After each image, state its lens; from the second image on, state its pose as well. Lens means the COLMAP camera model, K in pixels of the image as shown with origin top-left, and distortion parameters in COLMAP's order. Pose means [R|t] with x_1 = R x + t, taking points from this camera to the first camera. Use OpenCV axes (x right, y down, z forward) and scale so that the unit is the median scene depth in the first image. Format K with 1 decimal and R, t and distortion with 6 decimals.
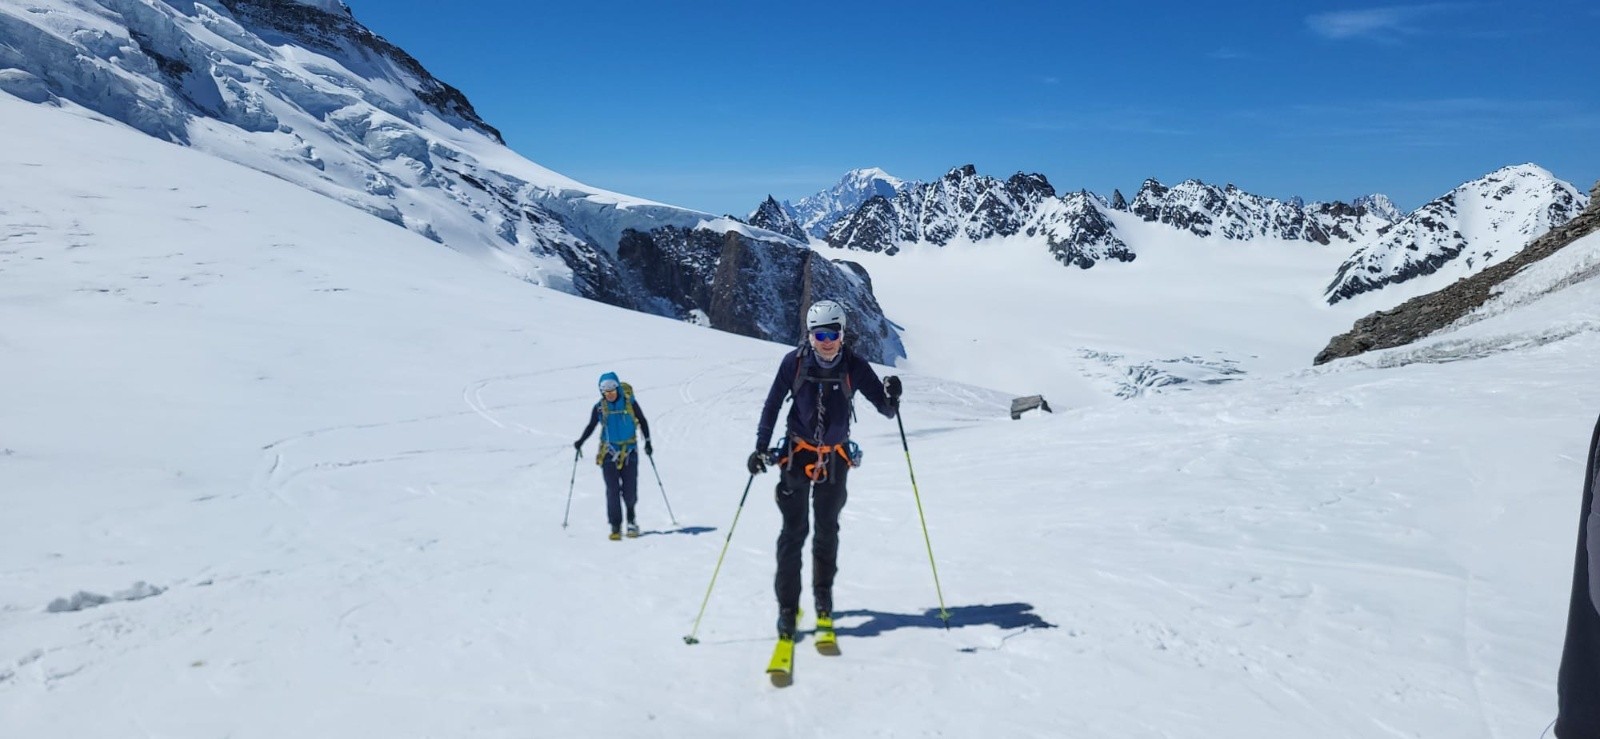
lens RADIAL K [[1172.5, 0, 800.0], [0, 1172.5, 369.5], [0, 0, 1]] dist [0.005367, -0.028089]
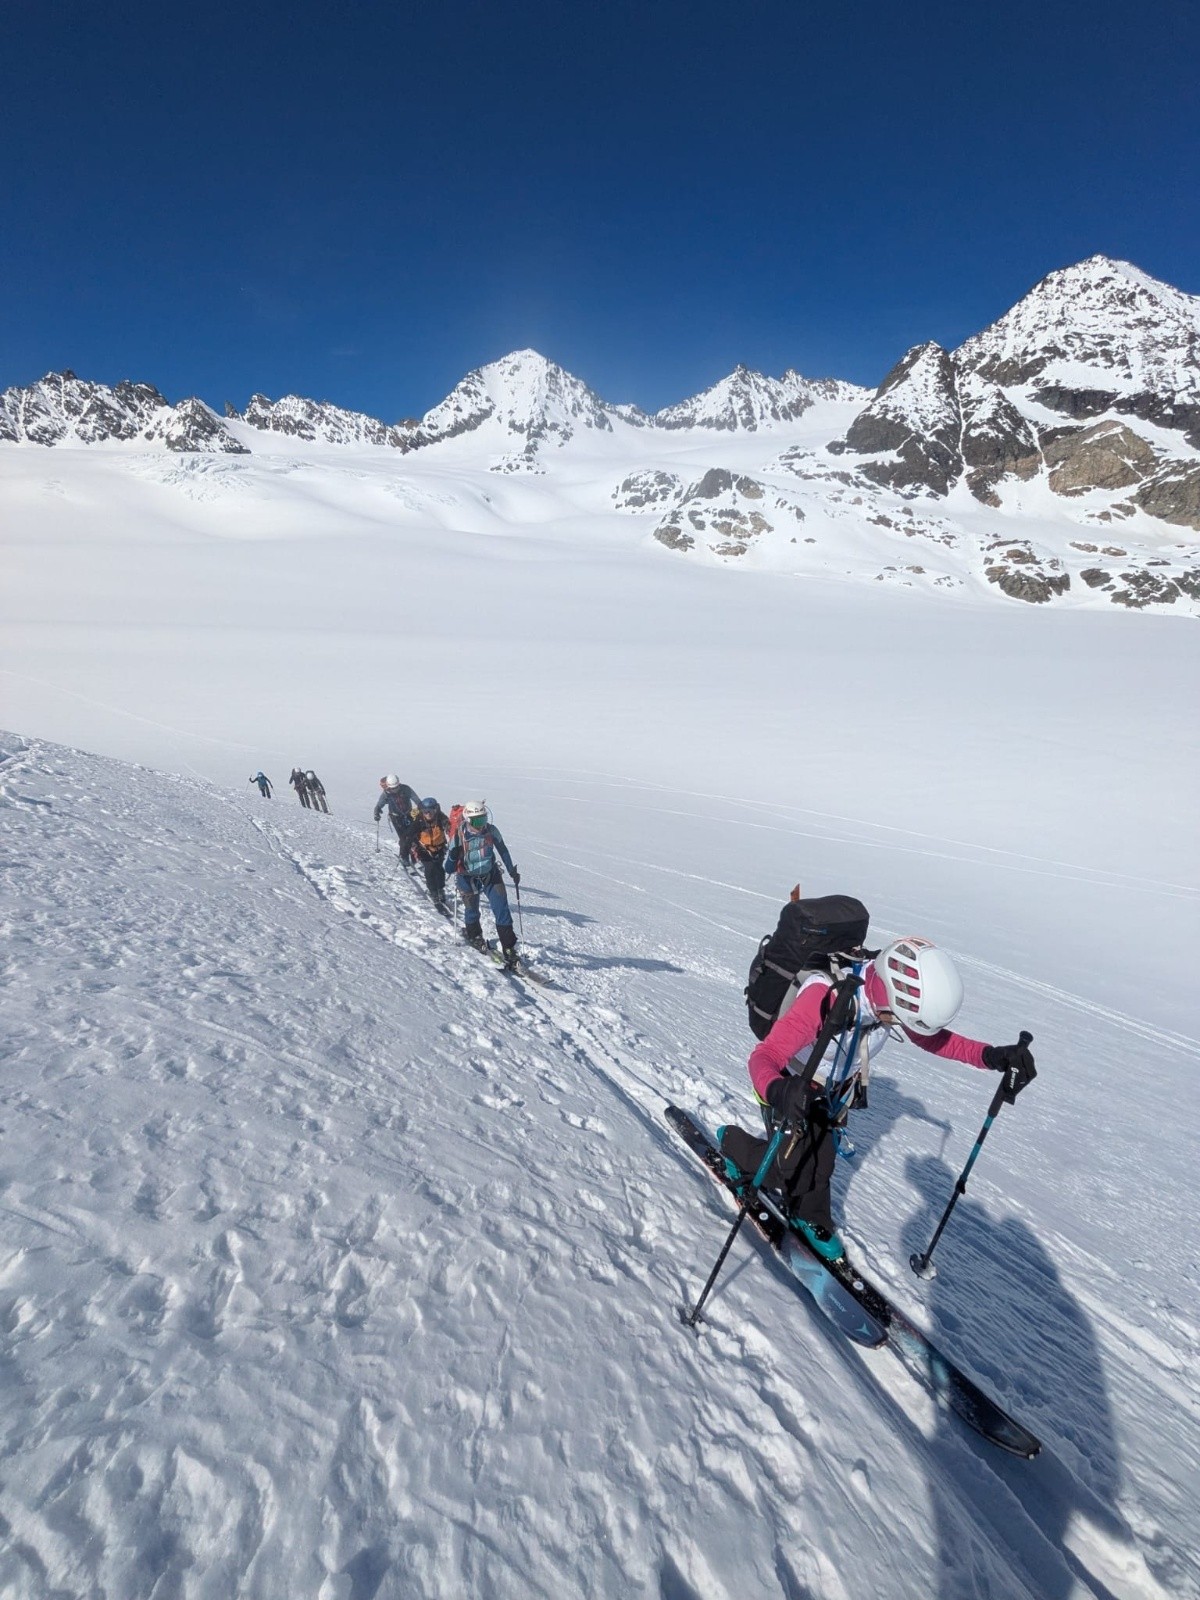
lens RADIAL K [[625.1, 0, 608.0], [0, 625.1, 796.6], [0, 0, 1]] dist [-0.003360, -0.000367]
pose [[0.786244, -0.263011, 0.559148, 0.125376], [0.112066, 0.950579, 0.289551, 0.088651], [-0.607670, -0.164996, 0.776862, 0.236901]]
